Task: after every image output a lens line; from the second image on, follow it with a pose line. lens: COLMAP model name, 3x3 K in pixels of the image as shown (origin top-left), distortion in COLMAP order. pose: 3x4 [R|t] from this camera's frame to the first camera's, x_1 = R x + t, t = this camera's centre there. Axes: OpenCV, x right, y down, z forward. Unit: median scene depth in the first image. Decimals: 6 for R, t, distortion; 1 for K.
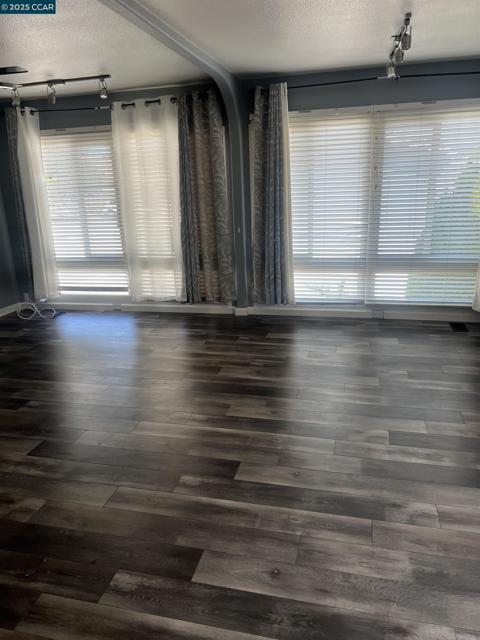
lens RADIAL K [[483.3, 0, 237.4], [0, 483.3, 321.6], [0, 0, 1]] dist [0.053725, -0.069971]
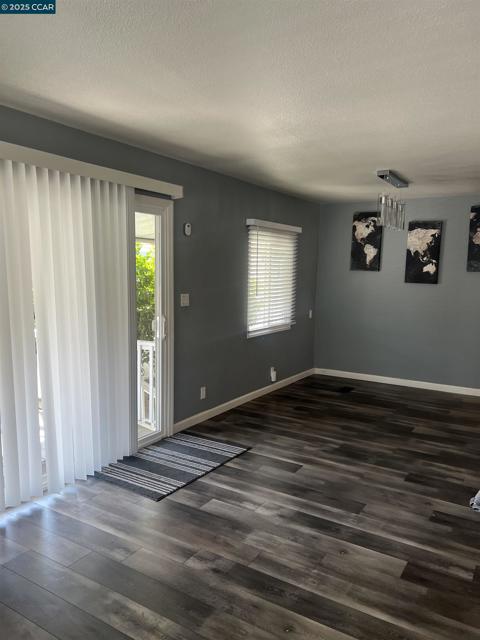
lens RADIAL K [[483.3, 0, 237.4], [0, 483.3, 321.6], [0, 0, 1]] dist [0.053725, -0.069971]
pose [[-0.950216, -0.008805, 0.311469, -0.048051], [0.106726, 0.929940, 0.351882, -0.474929], [-0.292746, 0.367606, -0.882704, 1.608184]]
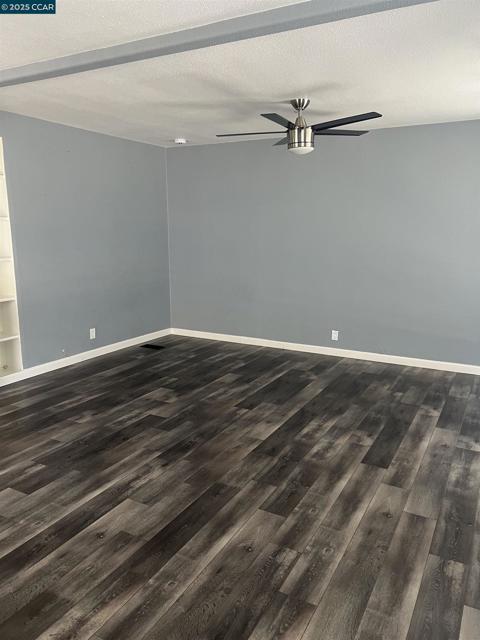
lens RADIAL K [[483.3, 0, 237.4], [0, 483.3, 321.6], [0, 0, 1]] dist [0.053725, -0.069971]
pose [[-0.260927, 0.222158, -0.939448, 0.715341], [-0.253669, 0.923183, 0.288766, -0.417015], [0.931434, 0.313656, -0.184528, 1.372124]]
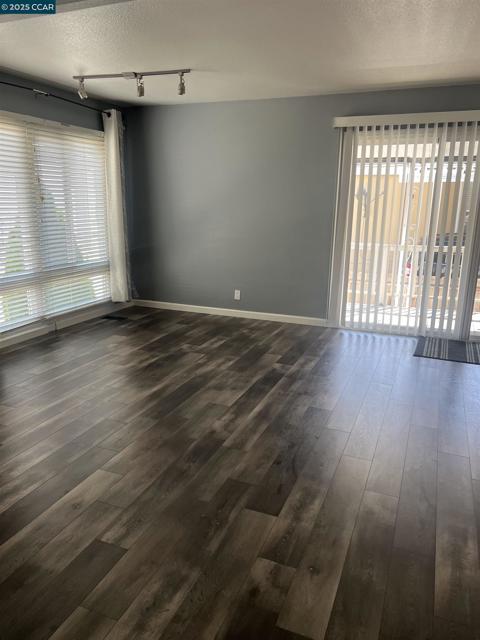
lens RADIAL K [[483.3, 0, 237.4], [0, 483.3, 321.6], [0, 0, 1]] dist [0.053725, -0.069971]
pose [[0.141798, -0.211786, 0.966975, -1.127285], [0.254201, 0.951878, 0.171203, -0.182150], [-0.956700, 0.221530, 0.188810, 0.824611]]
